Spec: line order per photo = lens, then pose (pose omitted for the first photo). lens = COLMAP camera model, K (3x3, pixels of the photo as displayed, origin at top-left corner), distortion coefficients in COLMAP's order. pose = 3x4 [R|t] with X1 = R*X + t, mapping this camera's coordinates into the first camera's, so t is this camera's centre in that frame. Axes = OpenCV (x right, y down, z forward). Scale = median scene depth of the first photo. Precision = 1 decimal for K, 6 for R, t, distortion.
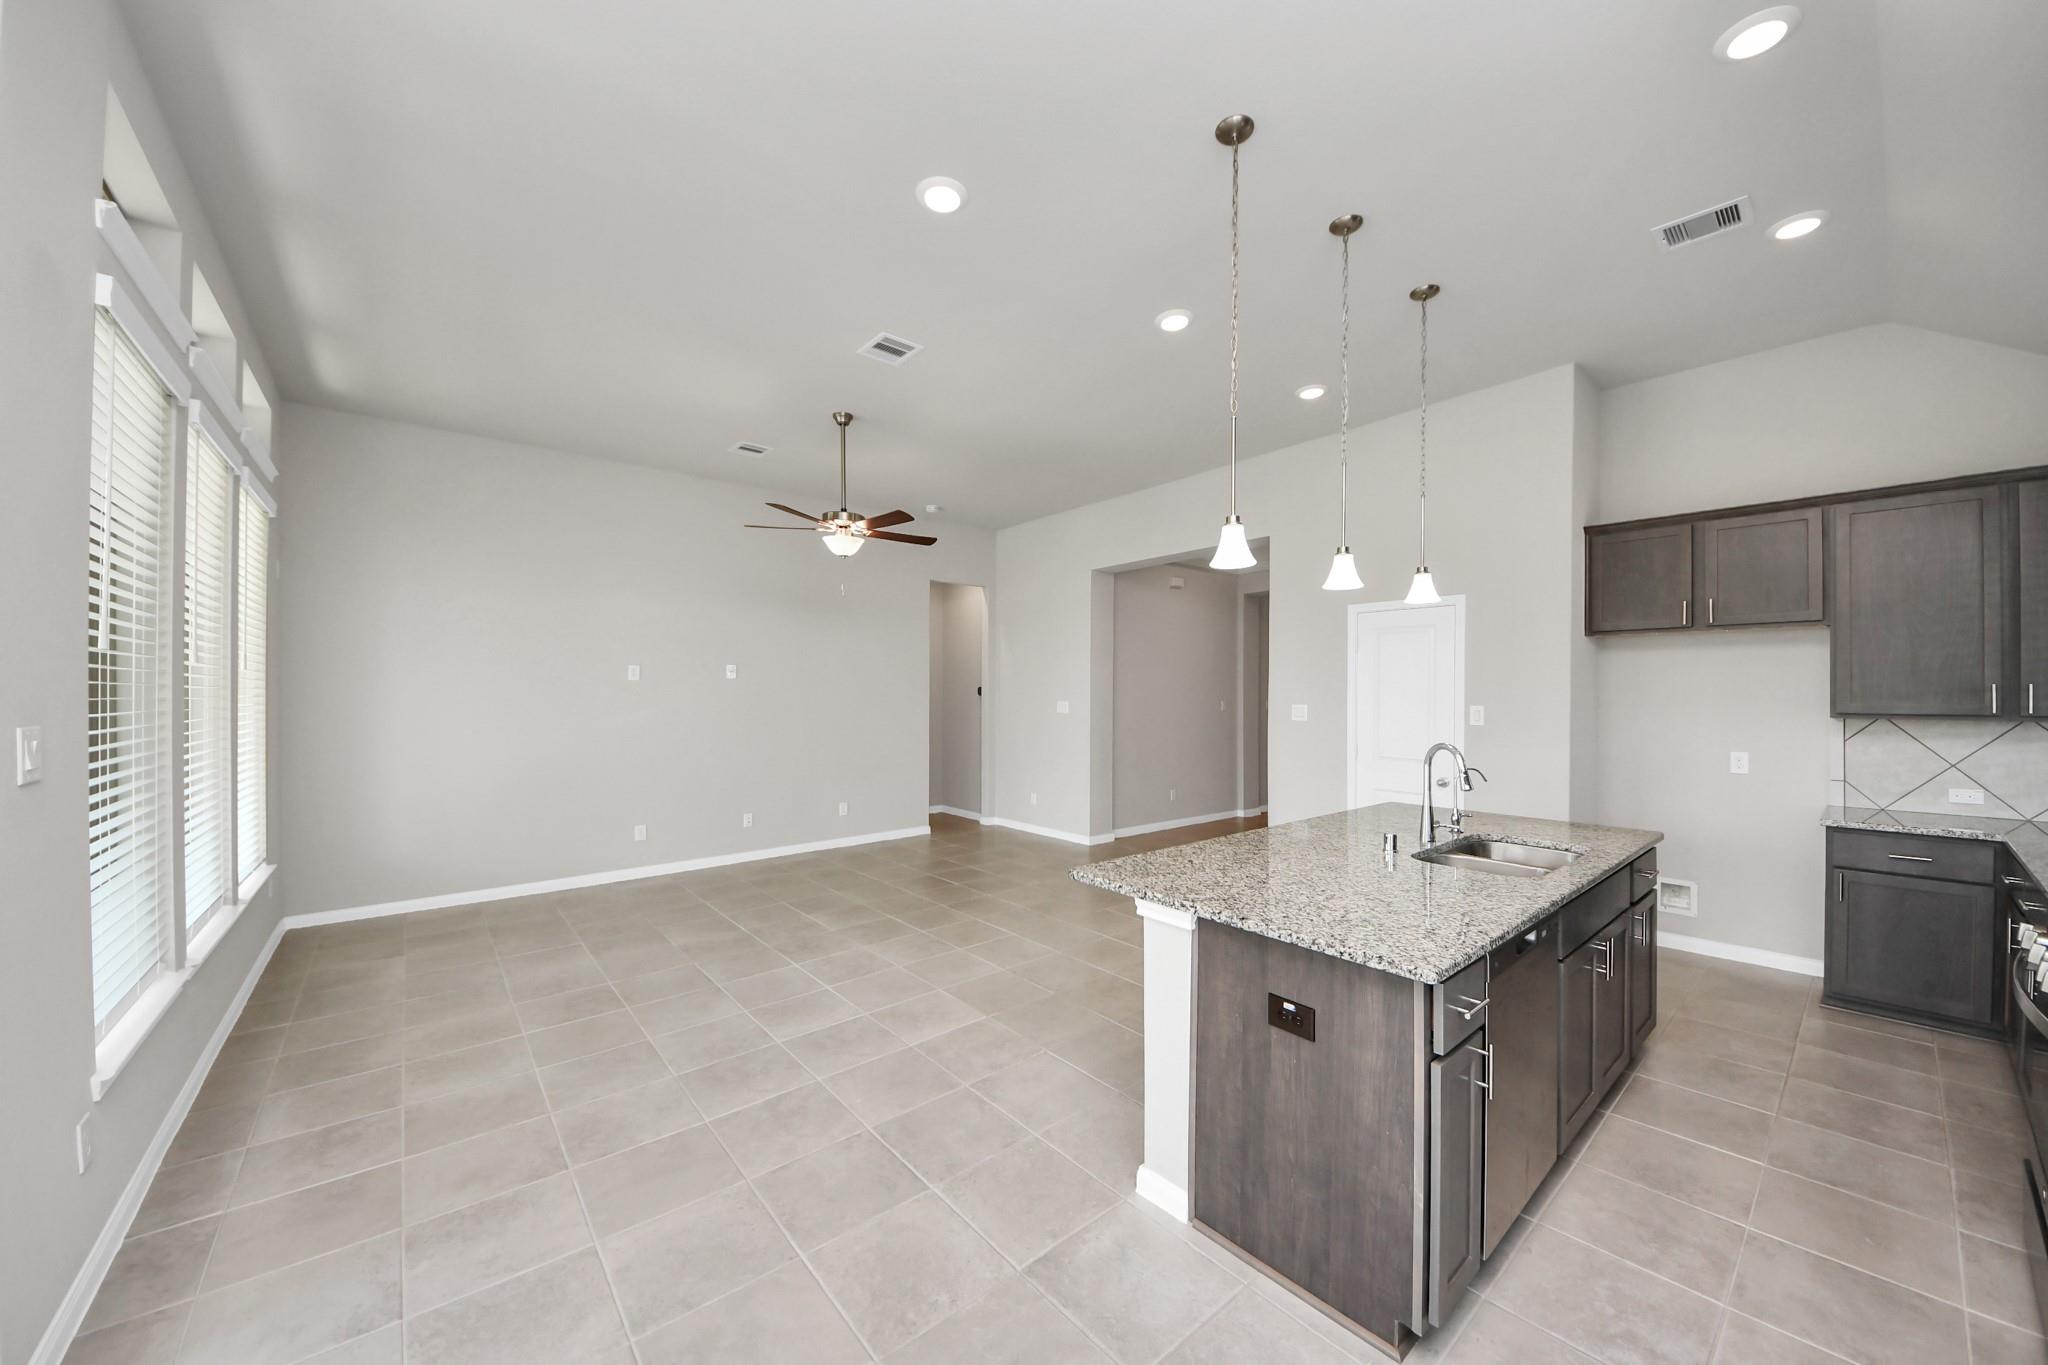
lens RADIAL K [[722.7, 0, 1033.5], [0, 722.7, 687.5], [0, 0, 1]] dist [0.013172, -0.011929]
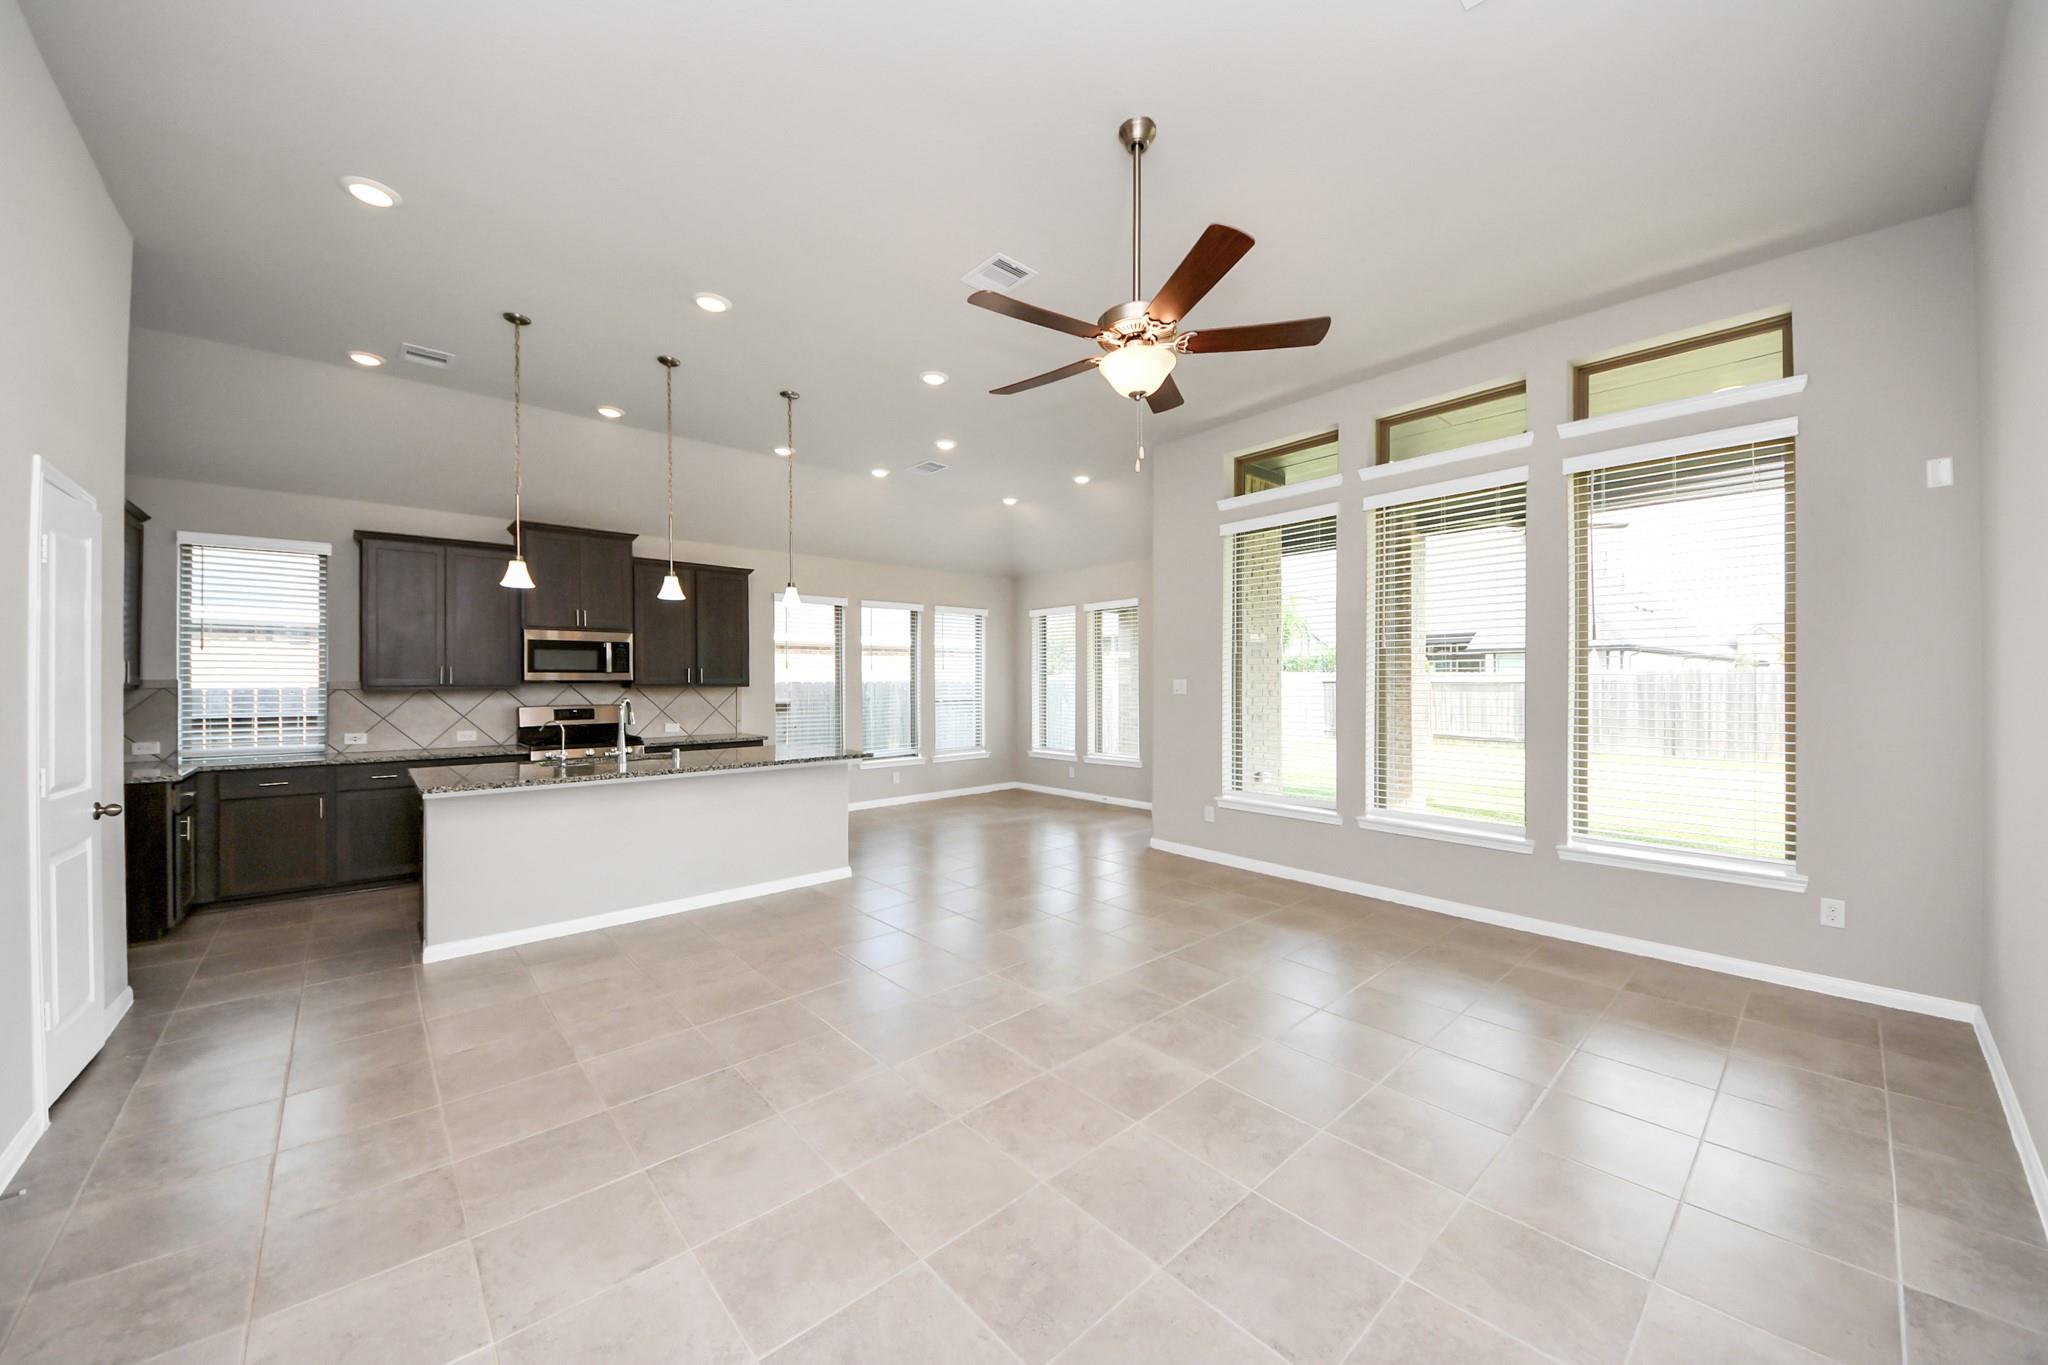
lens RADIAL K [[730.6, 0, 1021.0], [0, 730.6, 689.1], [0, 0, 1]] dist [0.014903, -0.012463]
pose [[-0.999768, 0.002335, -0.021423, -0.212300], [0.002319, 0.999997, 0.000782, 0.042093], [0.021425, 0.000732, -0.999770, 1.996337]]
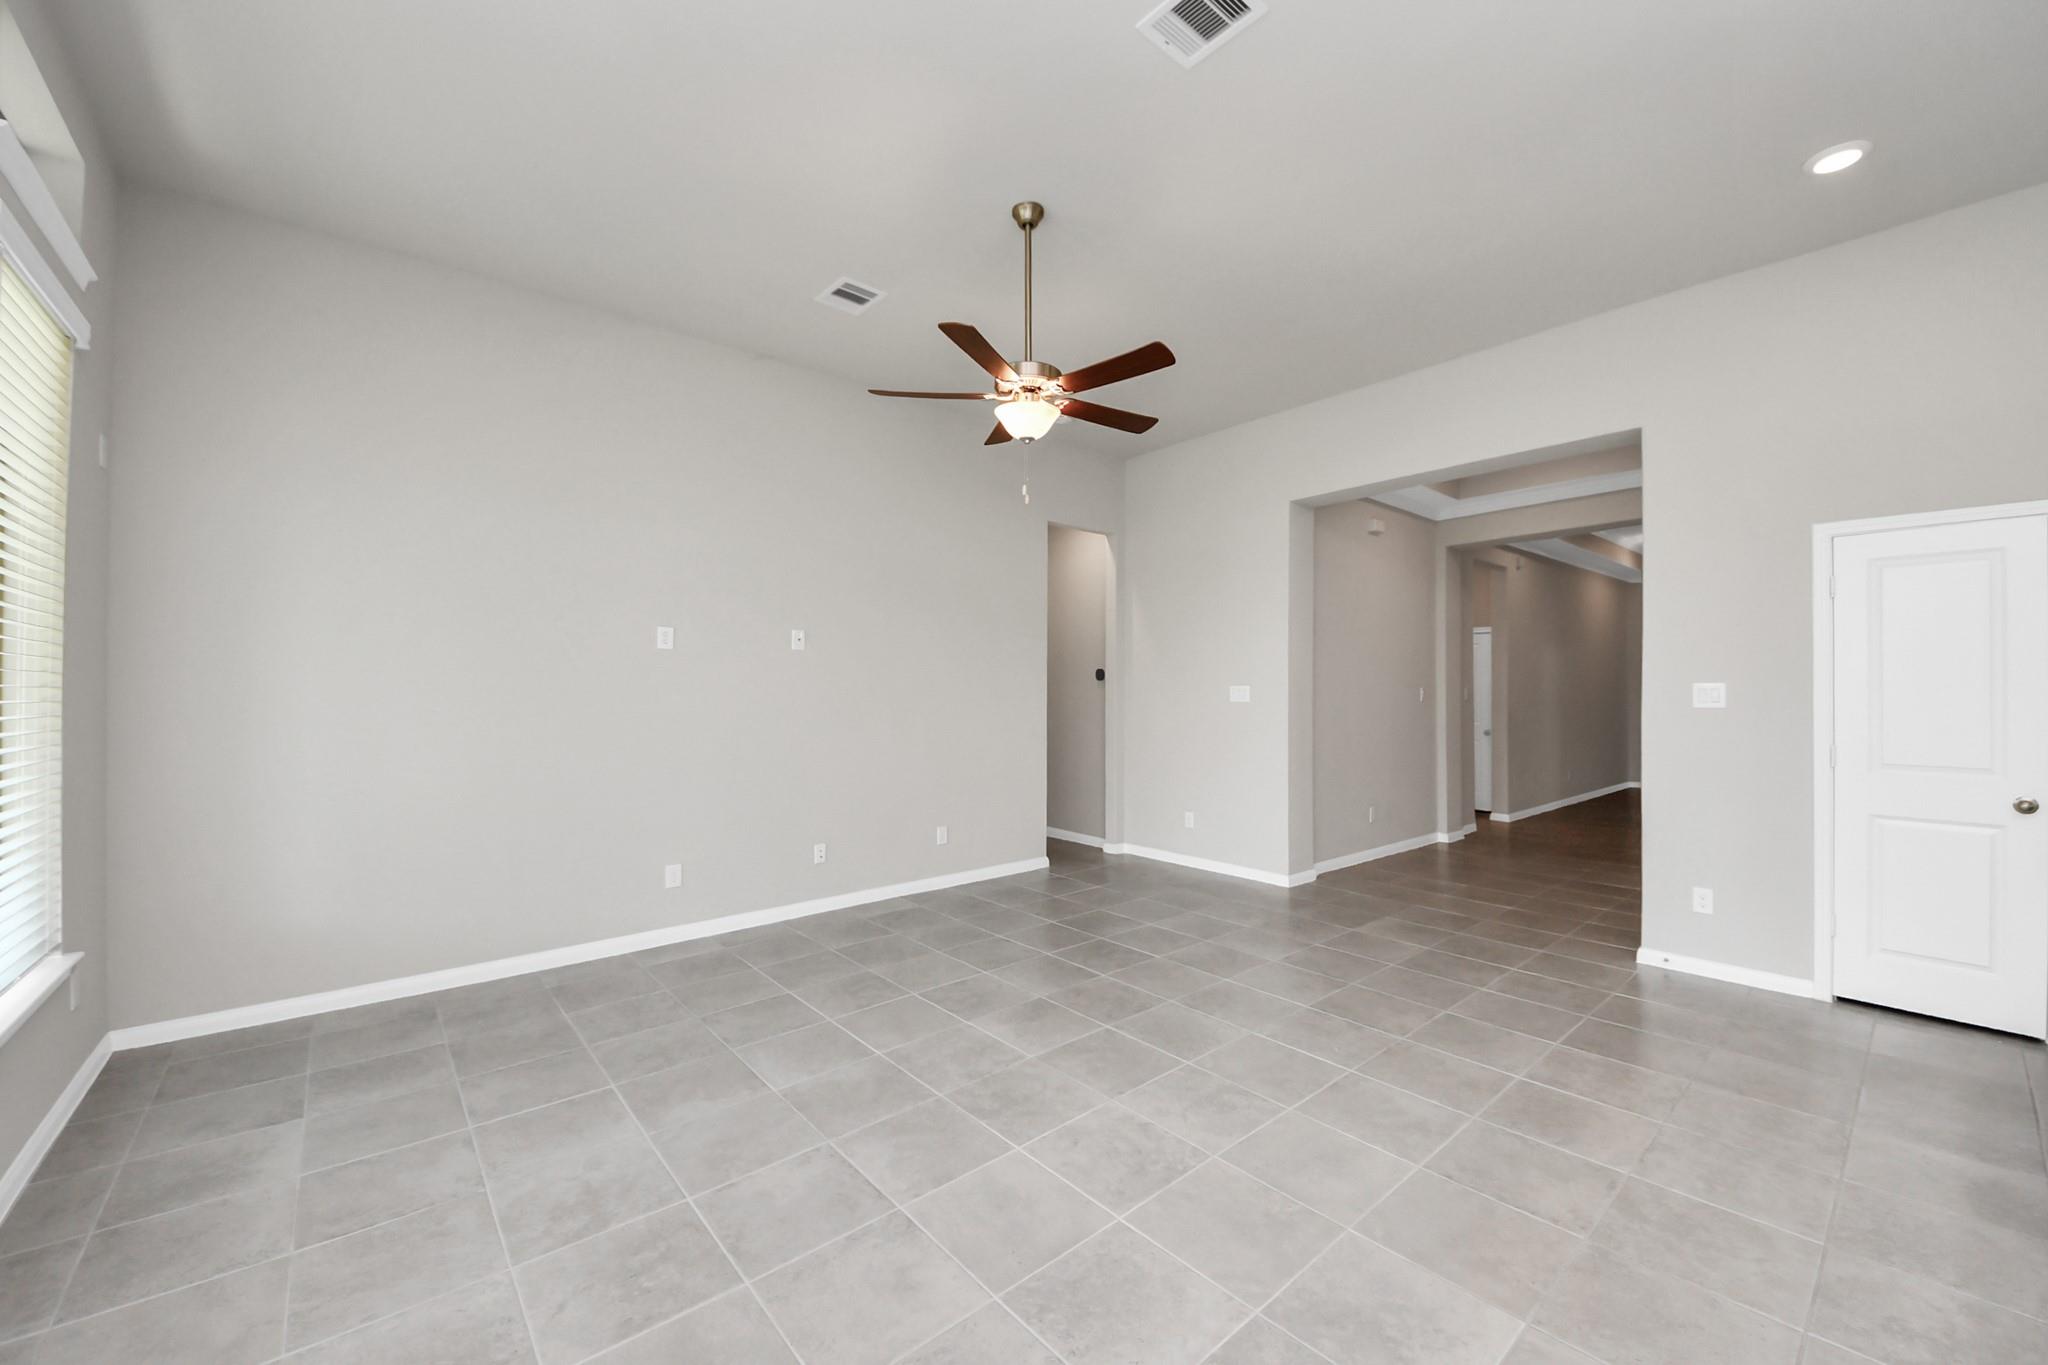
lens RADIAL K [[771.5, 0, 1024.0], [0, 771.5, 682.5], [0, 0, 1]] dist [-0.009735, -0.000231]
pose [[0.999978, 0.001910, 0.006402, -0.351707], [-0.001882, 0.999989, -0.004262, 0.038641], [-0.006410, 0.004250, 0.999970, 0.451178]]
